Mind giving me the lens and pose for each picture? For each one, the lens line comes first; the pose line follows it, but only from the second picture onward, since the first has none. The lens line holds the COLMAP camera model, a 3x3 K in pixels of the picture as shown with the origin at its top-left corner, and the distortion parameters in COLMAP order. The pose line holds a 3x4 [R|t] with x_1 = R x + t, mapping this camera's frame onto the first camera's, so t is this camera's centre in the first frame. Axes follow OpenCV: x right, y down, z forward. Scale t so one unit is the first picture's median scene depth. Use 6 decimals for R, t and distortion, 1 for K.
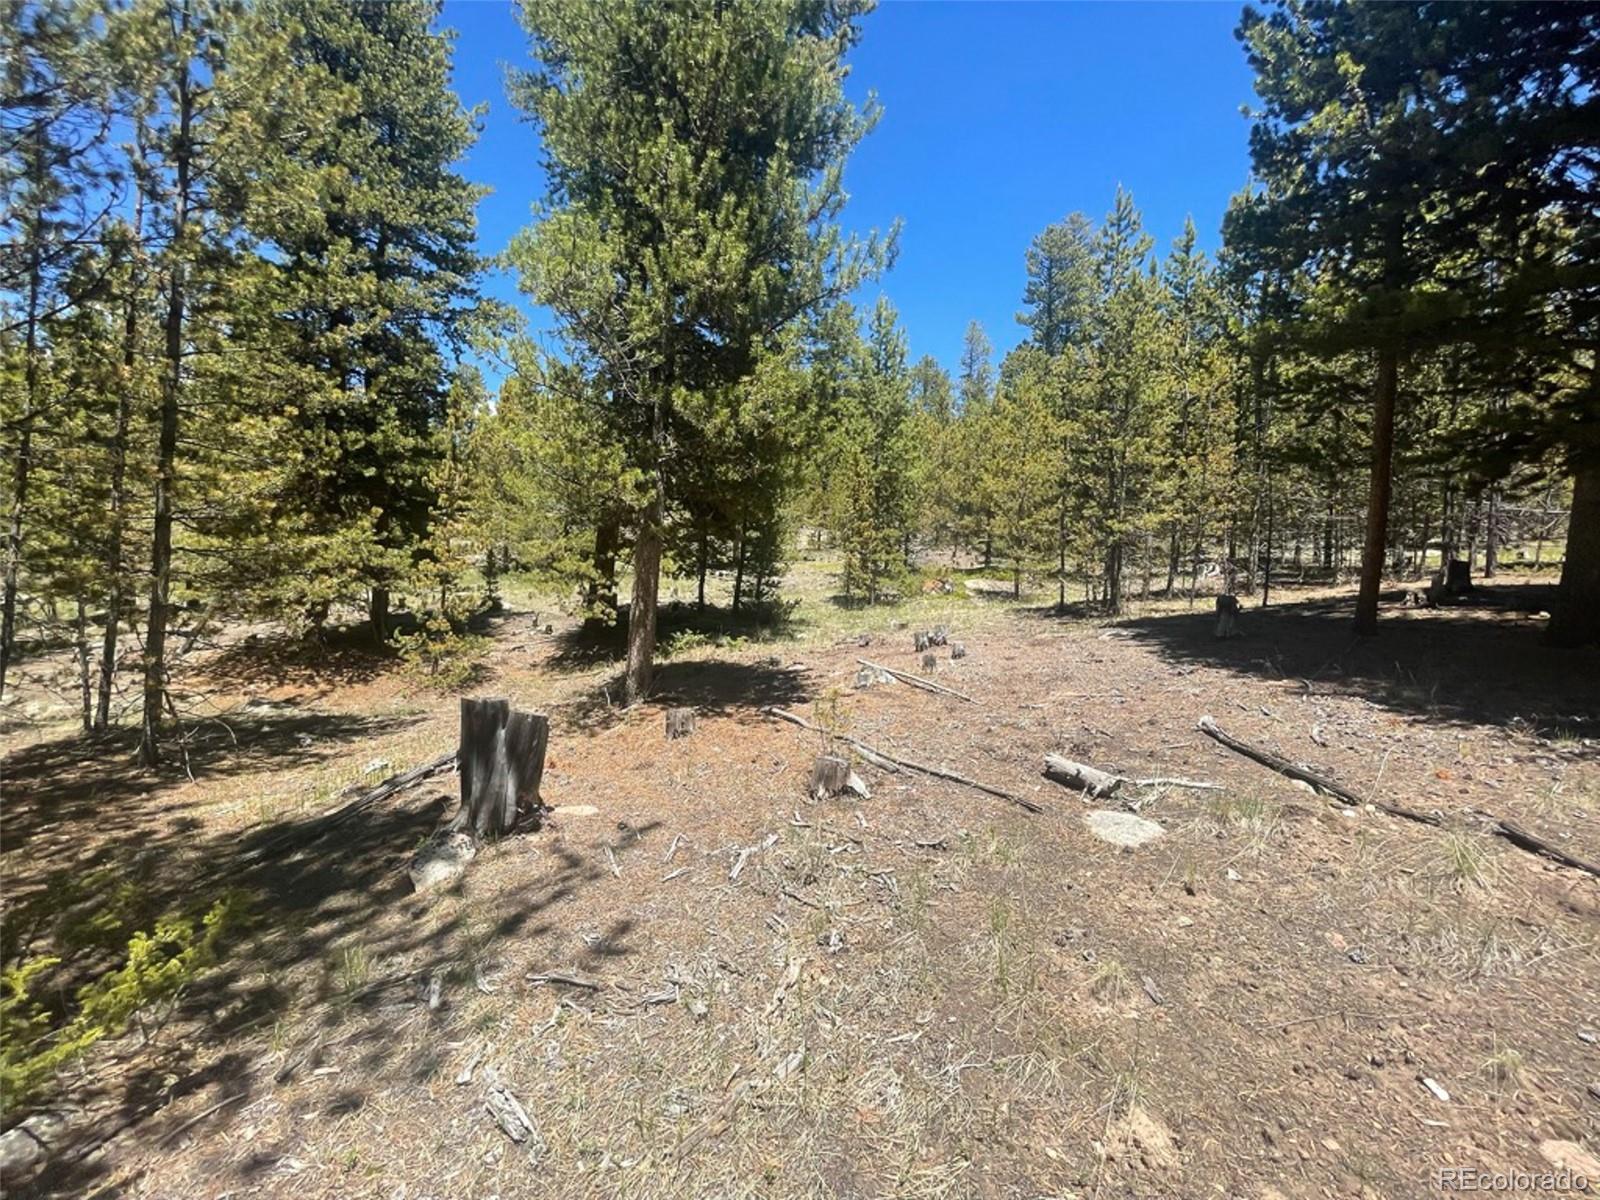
lens RADIAL K [[650.1, 0, 792.9], [0, 650.1, 595.8], [0, 0, 1]] dist [-0.000432, -0.001253]
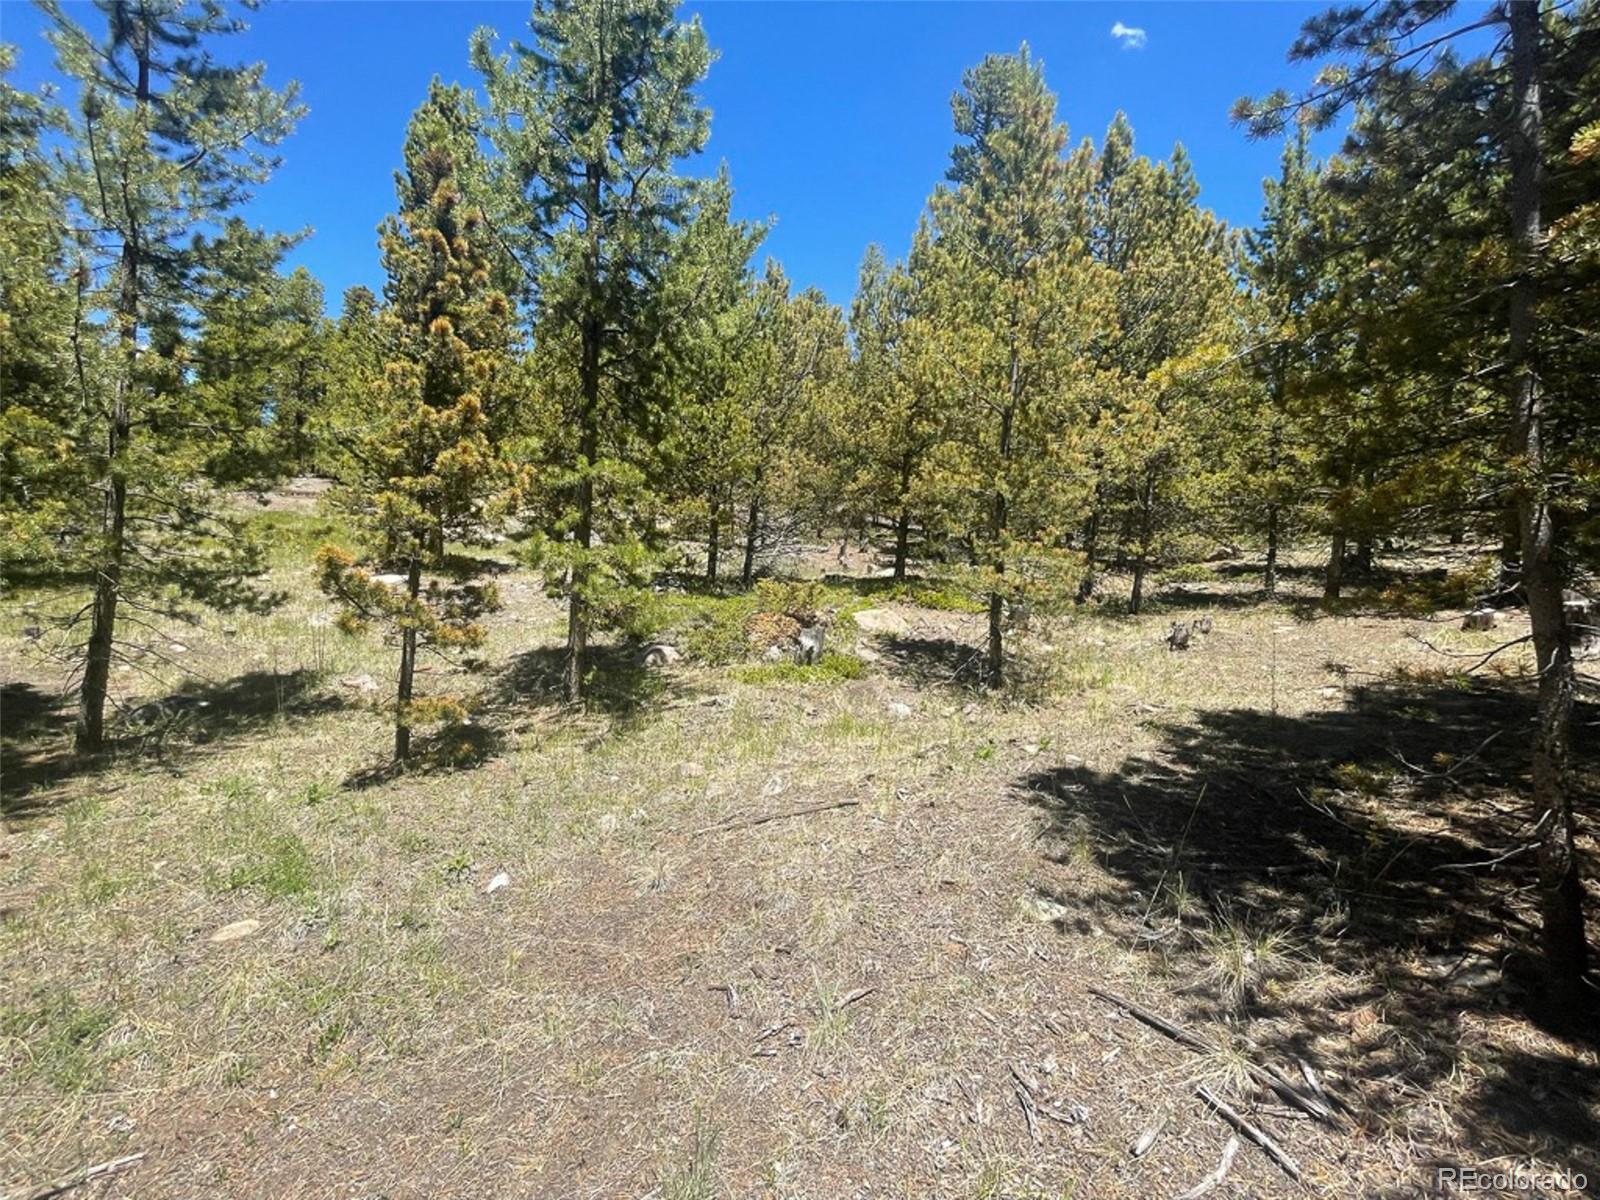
lens RADIAL K [[650.1, 0, 792.9], [0, 650.1, 595.8], [0, 0, 1]] dist [-0.000432, -0.001253]
pose [[0.987952, 0.008007, 0.154553, 0.137246], [-0.009313, 0.999927, 0.007731, -0.032485], [-0.154480, -0.009077, 0.987954, 0.507435]]
